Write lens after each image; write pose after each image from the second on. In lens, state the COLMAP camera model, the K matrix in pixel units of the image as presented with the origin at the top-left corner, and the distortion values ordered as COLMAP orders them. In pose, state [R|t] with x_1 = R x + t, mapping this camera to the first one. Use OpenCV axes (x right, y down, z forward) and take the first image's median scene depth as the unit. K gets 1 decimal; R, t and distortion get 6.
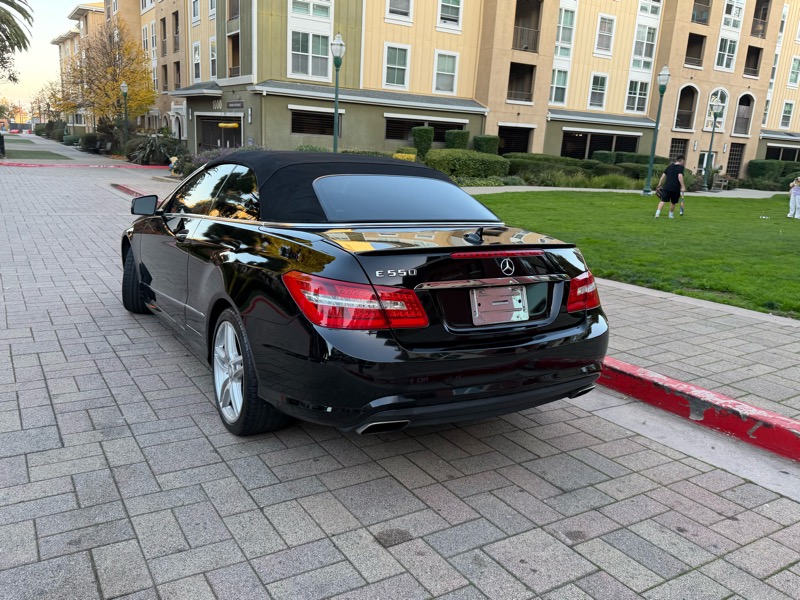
lens RADIAL K [[638.9, 0, 390.3], [0, 638.9, 302.2], [0, 0, 1]] dist [0.063551, -0.094834]
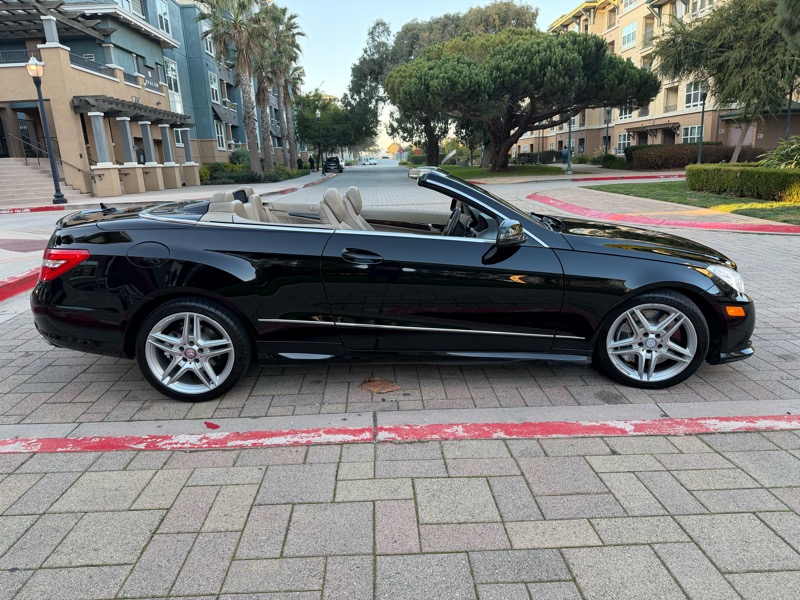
lens RADIAL K [[557.1, 0, 404.7], [0, 557.1, 299.5], [0, 0, 1]] dist [0.040892, -0.043718]
pose [[-0.472503, 0.181359, -0.862467, 0.092011], [-0.195600, 0.932614, 0.303269, -0.041339], [0.859350, 0.311994, -0.405189, 0.202889]]
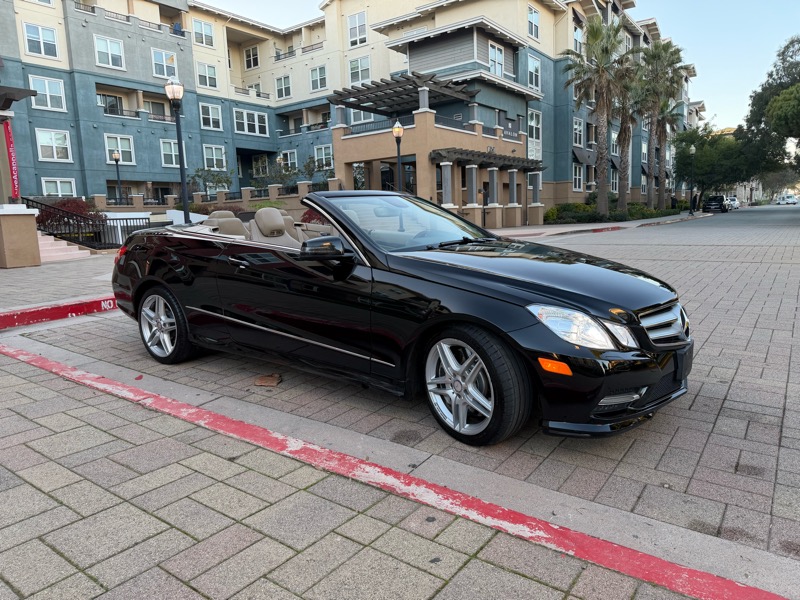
lens RADIAL K [[558.6, 0, 398.4], [0, 558.6, 295.5], [0, 0, 1]] dist [0.040477, -0.048376]
pose [[-0.919977, 0.036317, -0.390287, 0.022192], [-0.103608, 0.937755, 0.331483, -0.053258], [0.378032, 0.345394, -0.858950, 0.272031]]
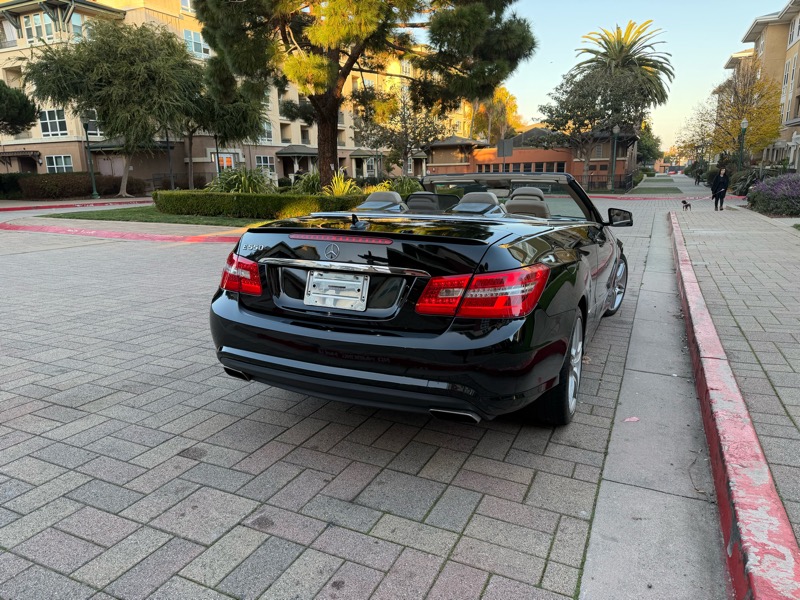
lens RADIAL K [[557.6, 0, 394.1], [0, 557.6, 297.8], [0, 0, 1]] dist [0.035044, -0.040453]
pose [[0.555509, 0.121401, -0.822601, 0.081638], [-0.152937, 0.987325, 0.042432, -0.003007], [0.817325, 0.102235, 0.567034, 0.050358]]
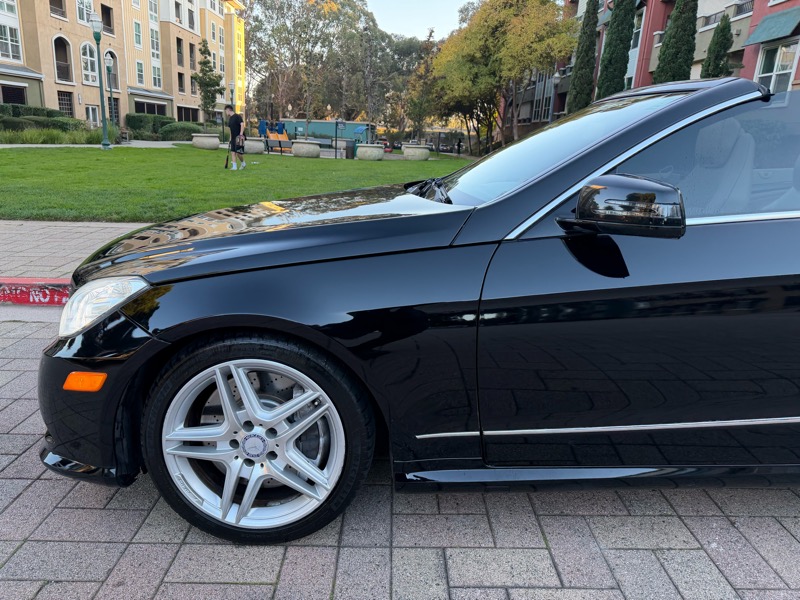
lens RADIAL K [[561.5, 0, 393.6], [0, 561.5, 296.4], [0, 0, 1]] dist [0.024237, -0.026374]
pose [[0.523813, -0.261712, 0.810634, -0.101178], [0.184007, 0.963930, 0.192302, -0.026933], [-0.831722, 0.048432, 0.553076, 0.136533]]
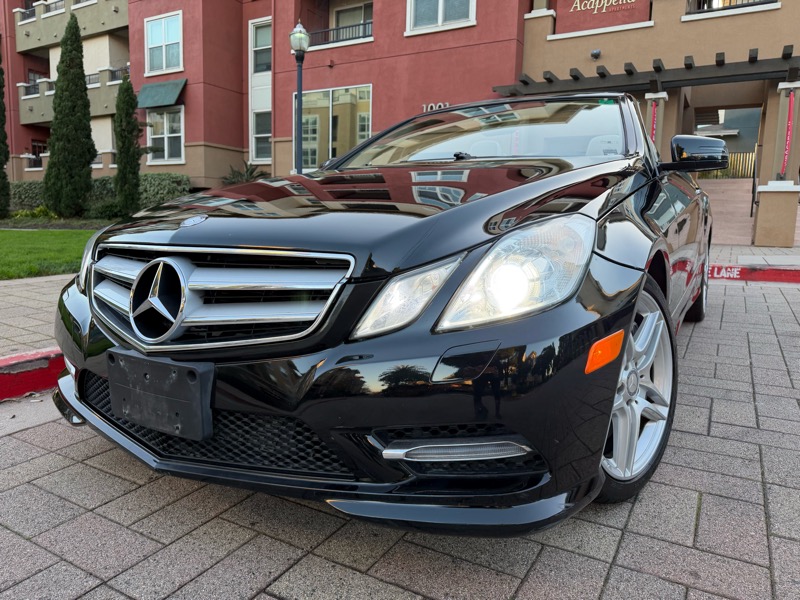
lens RADIAL K [[567.3, 0, 403.6], [0, 567.3, 294.4], [0, 0, 1]] dist [0.006446, -0.009319]
pose [[-0.476246, -0.175388, 0.861643, -0.102002], [0.160720, 0.946036, 0.281399, -0.031138], [-0.864499, 0.272498, -0.422358, 0.211574]]
